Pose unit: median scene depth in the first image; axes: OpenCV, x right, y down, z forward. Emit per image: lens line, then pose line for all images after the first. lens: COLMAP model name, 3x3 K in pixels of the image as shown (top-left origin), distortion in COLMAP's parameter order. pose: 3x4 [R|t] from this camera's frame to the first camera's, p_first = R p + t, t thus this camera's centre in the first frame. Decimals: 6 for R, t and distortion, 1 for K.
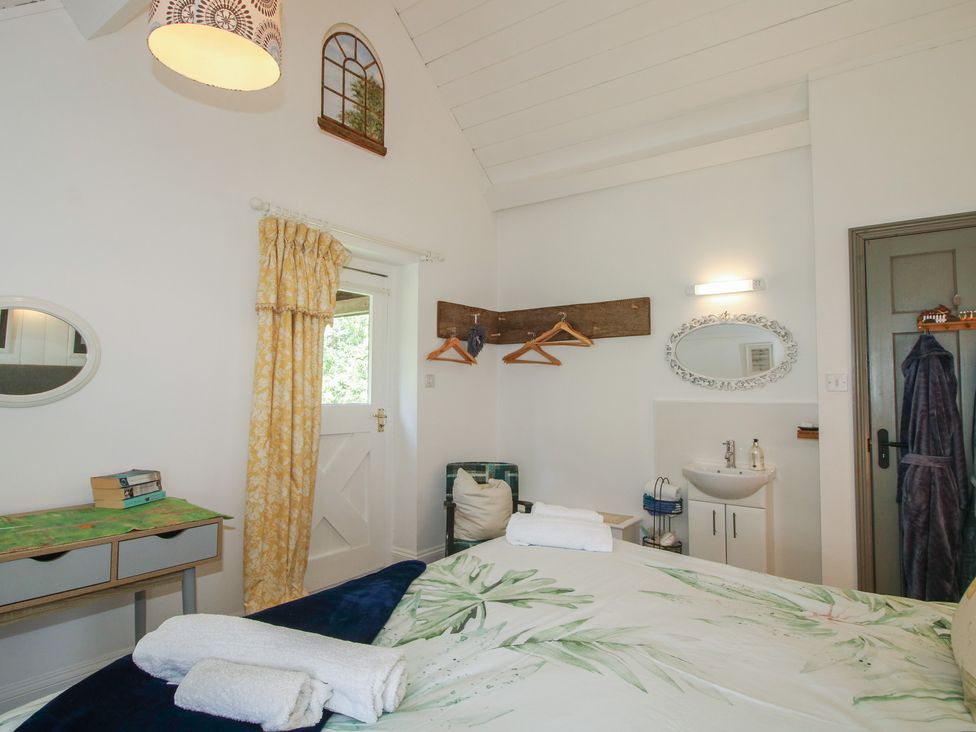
lens RADIAL K [[502.1, 0, 488.0], [0, 502.1, 366.0], [0, 0, 1]] dist [0.003137, -0.012226]
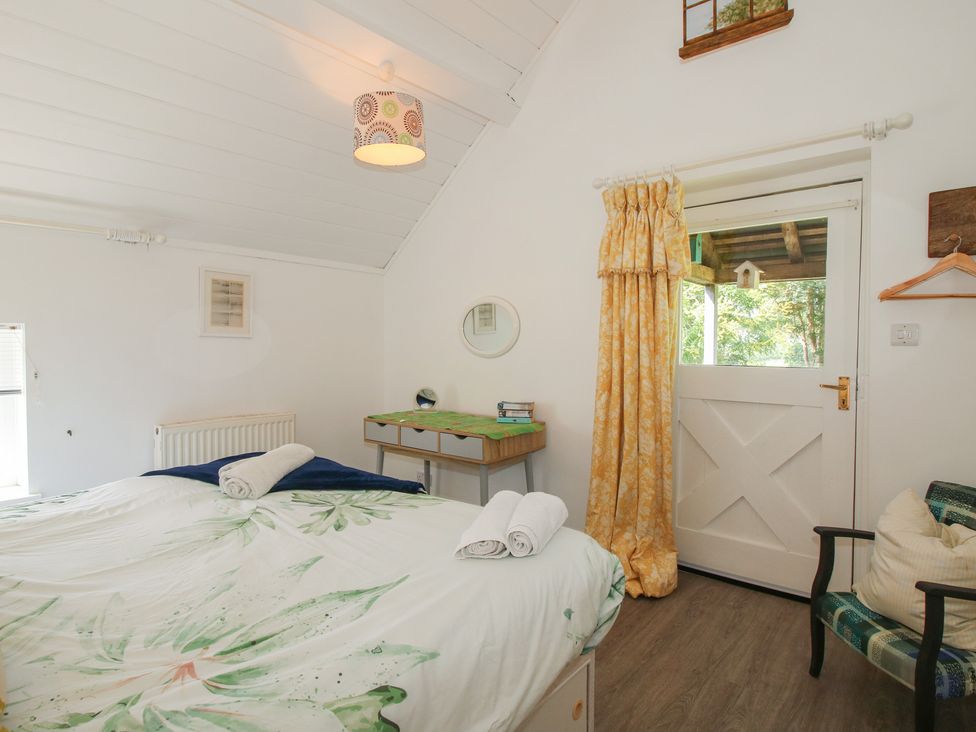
lens RADIAL K [[512.2, 0, 482.0], [0, 512.2, 357.9], [0, 0, 1]] dist [0.002075, -0.013324]
pose [[0.025992, 0.019651, -0.999469, 1.231665], [0.044753, 0.998781, 0.020801, 0.057760], [0.998660, -0.045270, 0.025081, 1.245218]]
